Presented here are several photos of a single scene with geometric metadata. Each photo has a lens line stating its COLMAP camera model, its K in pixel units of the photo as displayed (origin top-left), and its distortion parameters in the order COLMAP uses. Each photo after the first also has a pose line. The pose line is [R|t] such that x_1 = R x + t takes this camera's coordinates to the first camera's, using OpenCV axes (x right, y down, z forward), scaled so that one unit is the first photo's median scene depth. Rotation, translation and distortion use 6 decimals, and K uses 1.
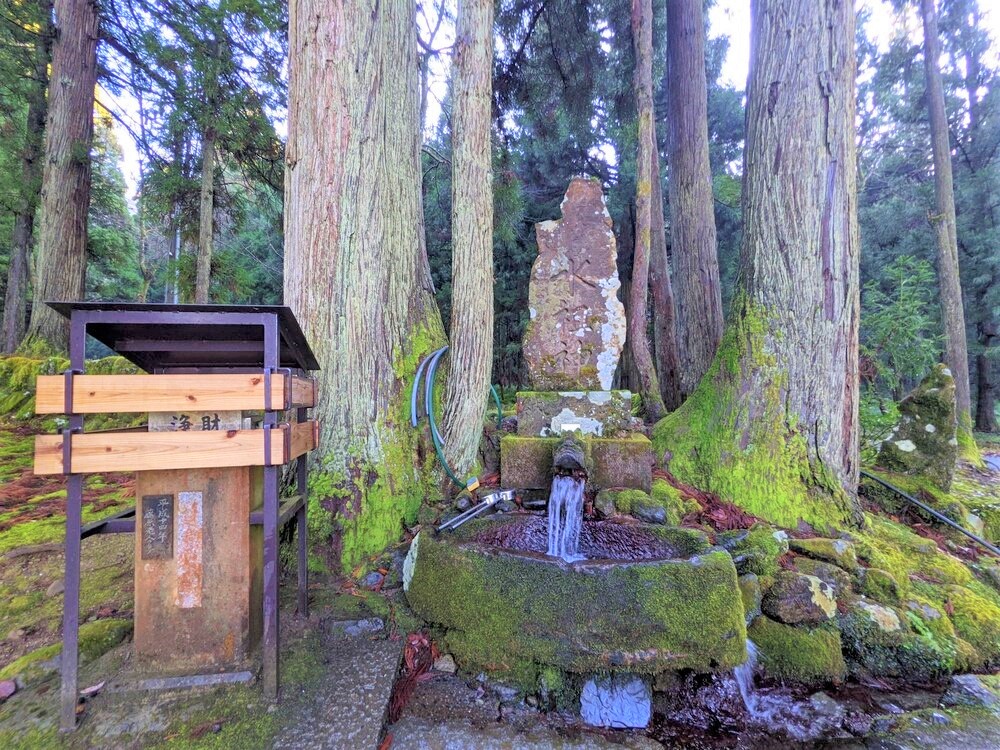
lens RADIAL K [[480.4, 0, 500.7], [0, 480.4, 374.7], [0, 0, 1]] dist [0.002409, -0.000024]
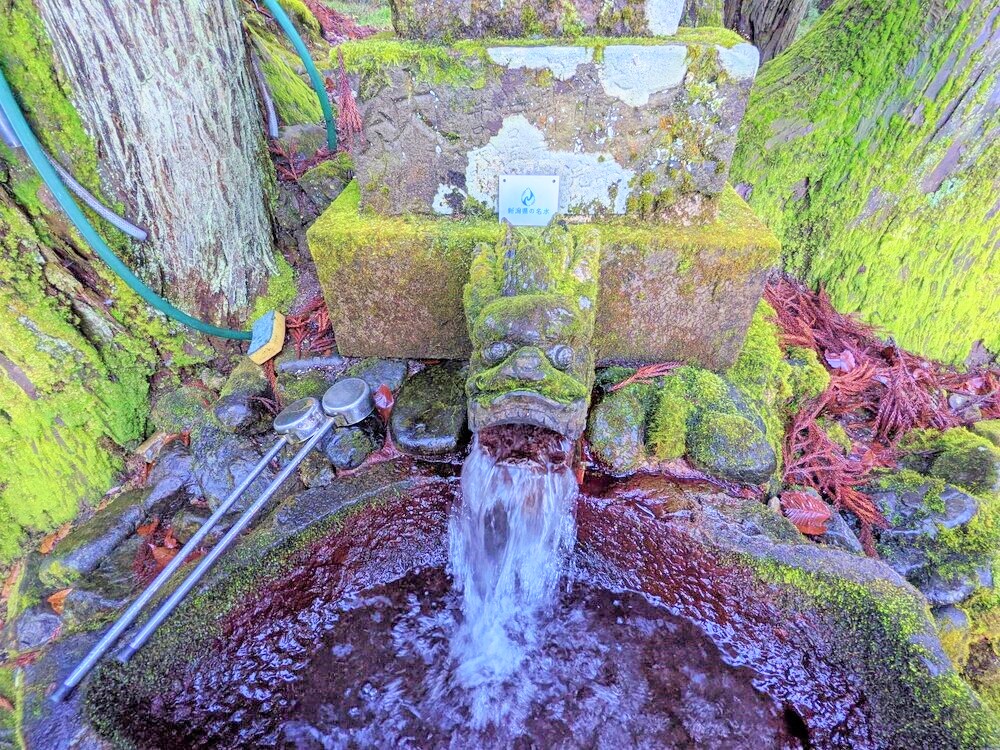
lens RADIAL K [[480.4, 0, 503.8], [0, 480.4, 372.3], [0, 0, 1]] dist [0.002409, -0.000024]
pose [[0.992265, -0.080031, 0.094899, 0.089863], [-0.003640, 0.745364, 0.666647, -0.006460], [-0.124087, -0.661836, 0.739307, 0.688790]]
